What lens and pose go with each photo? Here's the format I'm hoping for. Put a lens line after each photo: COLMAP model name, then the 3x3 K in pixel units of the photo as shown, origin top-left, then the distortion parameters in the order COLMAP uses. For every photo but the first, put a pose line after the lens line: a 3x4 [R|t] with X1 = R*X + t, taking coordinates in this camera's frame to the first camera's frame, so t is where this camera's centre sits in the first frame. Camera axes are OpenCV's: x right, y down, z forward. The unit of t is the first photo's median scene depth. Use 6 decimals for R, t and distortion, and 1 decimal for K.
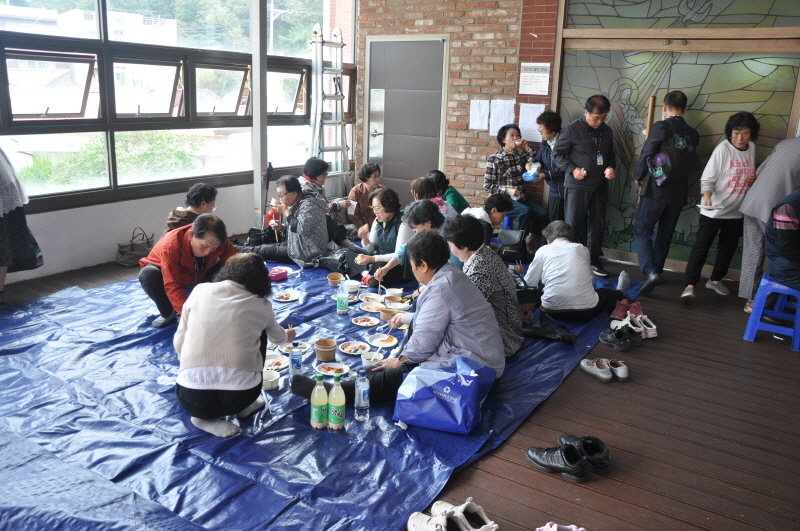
lens RADIAL K [[635.1, 0, 398.3], [0, 635.1, 265.0], [0, 0, 1]] dist [-0.059223, 0.045261]
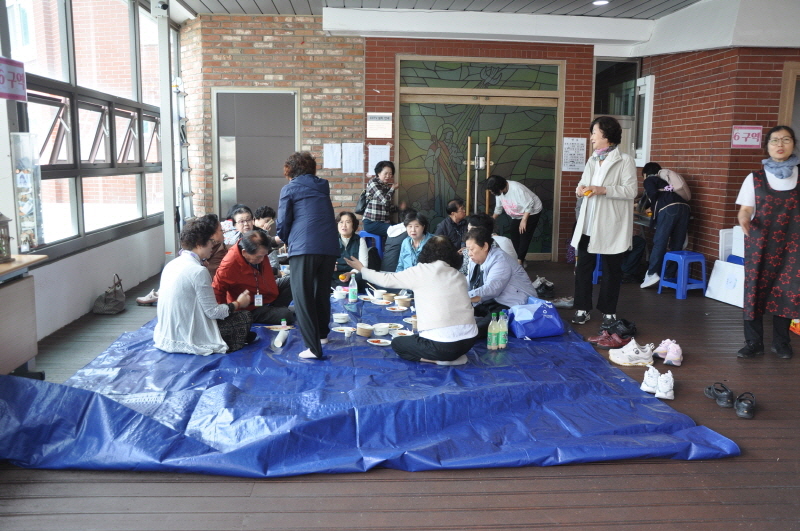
lens RADIAL K [[702.5, 0, 399.8], [0, 702.5, 265.2], [0, 0, 1]] dist [-0.002564, 0.007046]
pose [[0.810247, -0.116000, 0.574494, -0.566650], [0.172965, 0.983887, -0.045280, 0.044702], [-0.559984, 0.136056, 0.817255, -0.114829]]
